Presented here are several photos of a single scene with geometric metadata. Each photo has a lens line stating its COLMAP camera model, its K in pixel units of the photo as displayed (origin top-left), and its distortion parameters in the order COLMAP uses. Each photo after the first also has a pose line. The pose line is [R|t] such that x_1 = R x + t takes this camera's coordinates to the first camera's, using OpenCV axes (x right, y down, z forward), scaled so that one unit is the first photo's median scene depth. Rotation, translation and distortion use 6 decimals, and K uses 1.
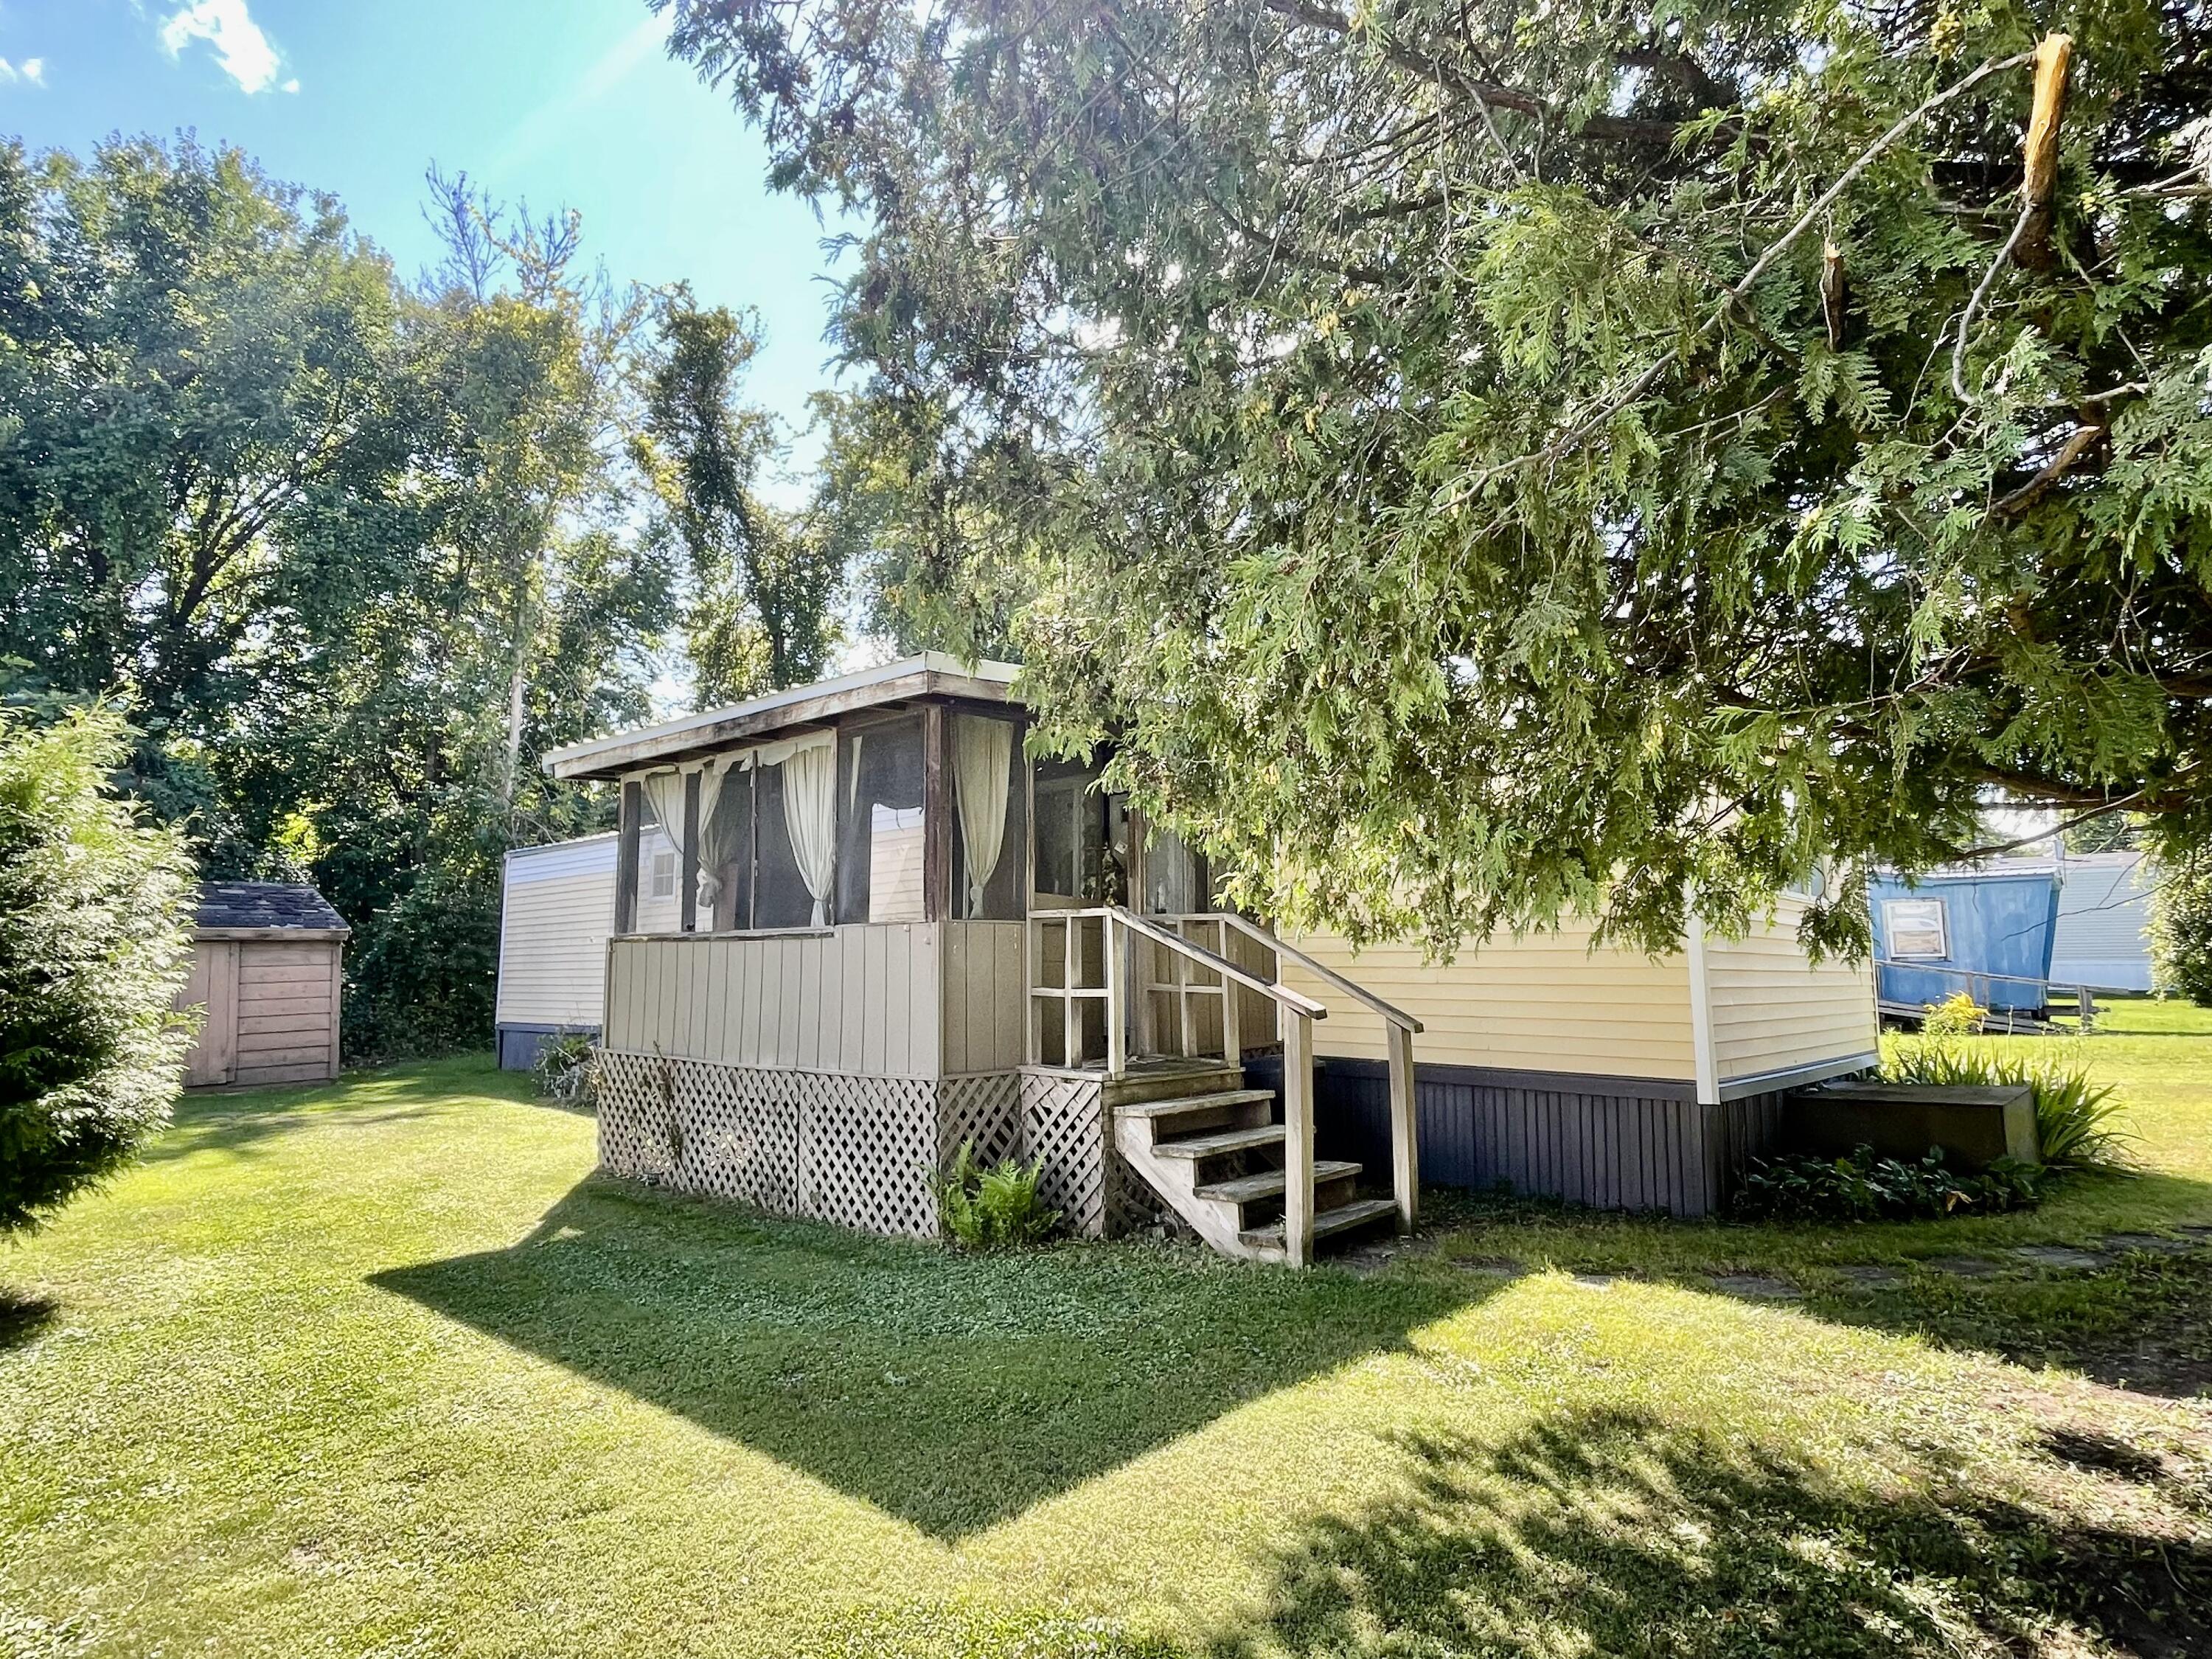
lens RADIAL K [[1237.4, 0, 1106.4], [0, 1237.4, 827.5], [0, 0, 1]] dist [0.002451, 0.000212]
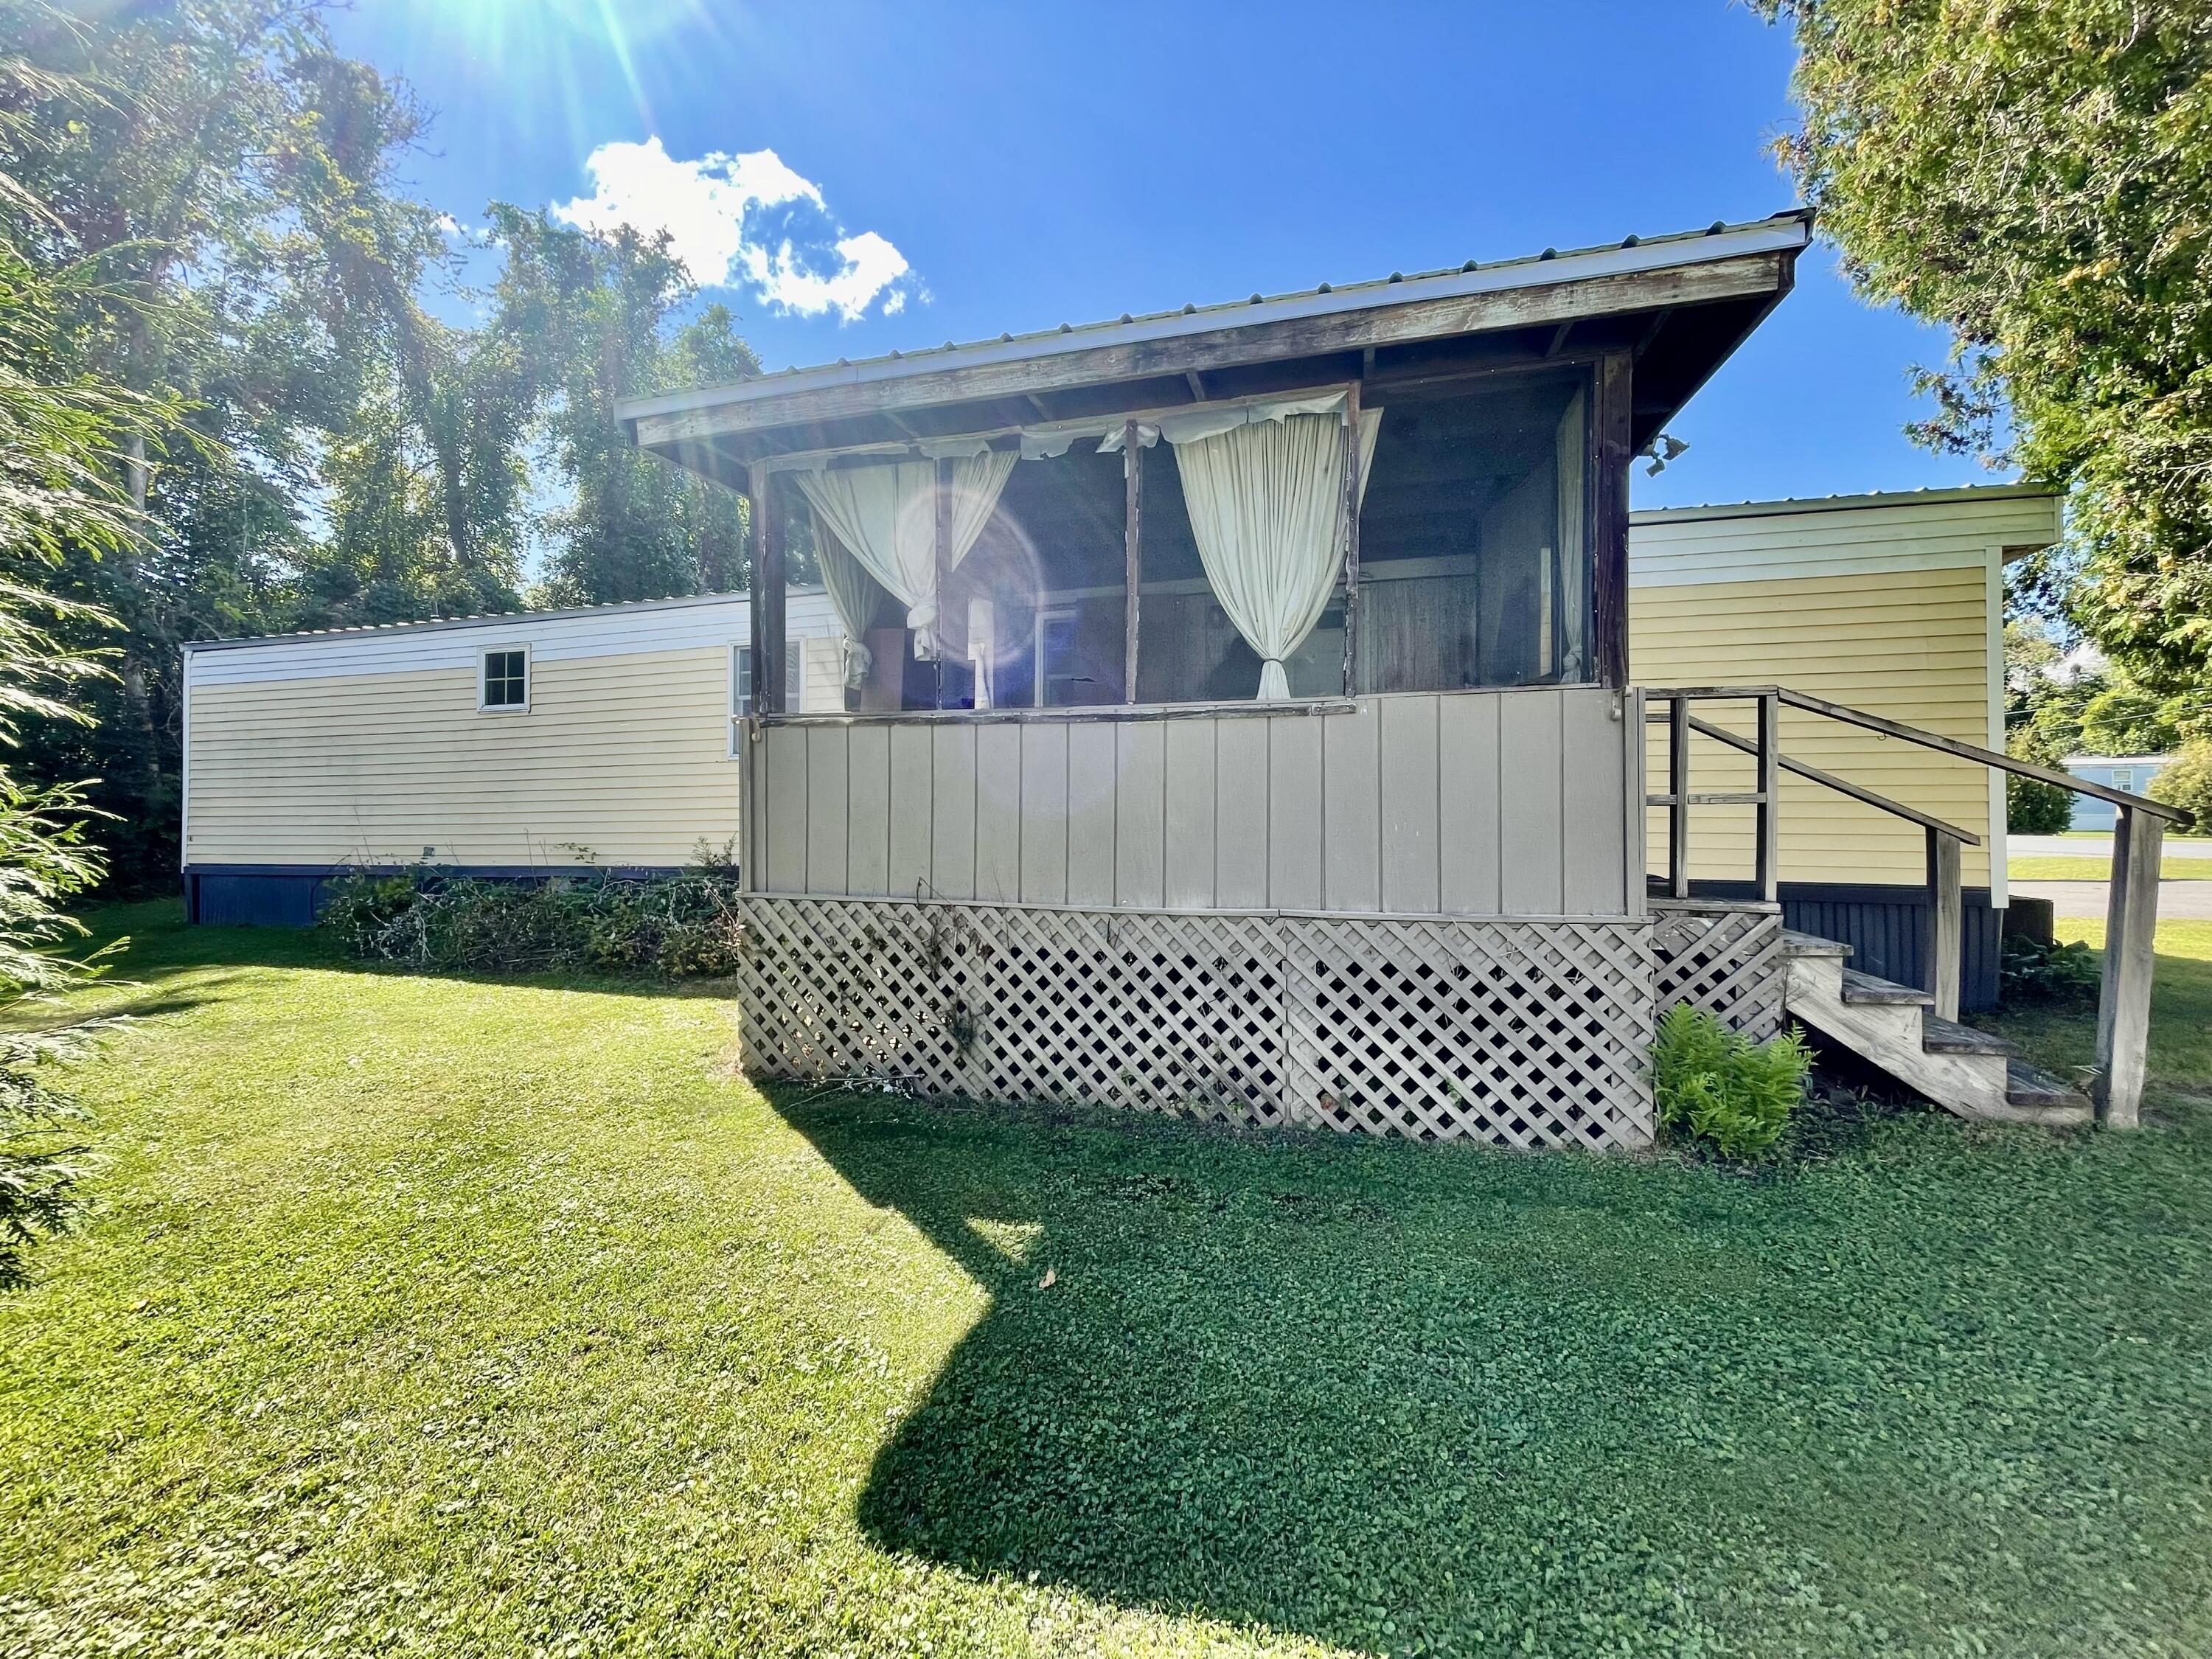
lens RADIAL K [[886.8, 0, 1103.4], [0, 886.8, 838.8], [0, 0, 1]] dist [-0.005134, 0.000724]
pose [[0.897056, -0.004318, 0.441897, -0.524319], [-0.053352, 0.991580, 0.117995, 0.103114], [-0.438686, -0.129424, 0.889272, 0.608693]]
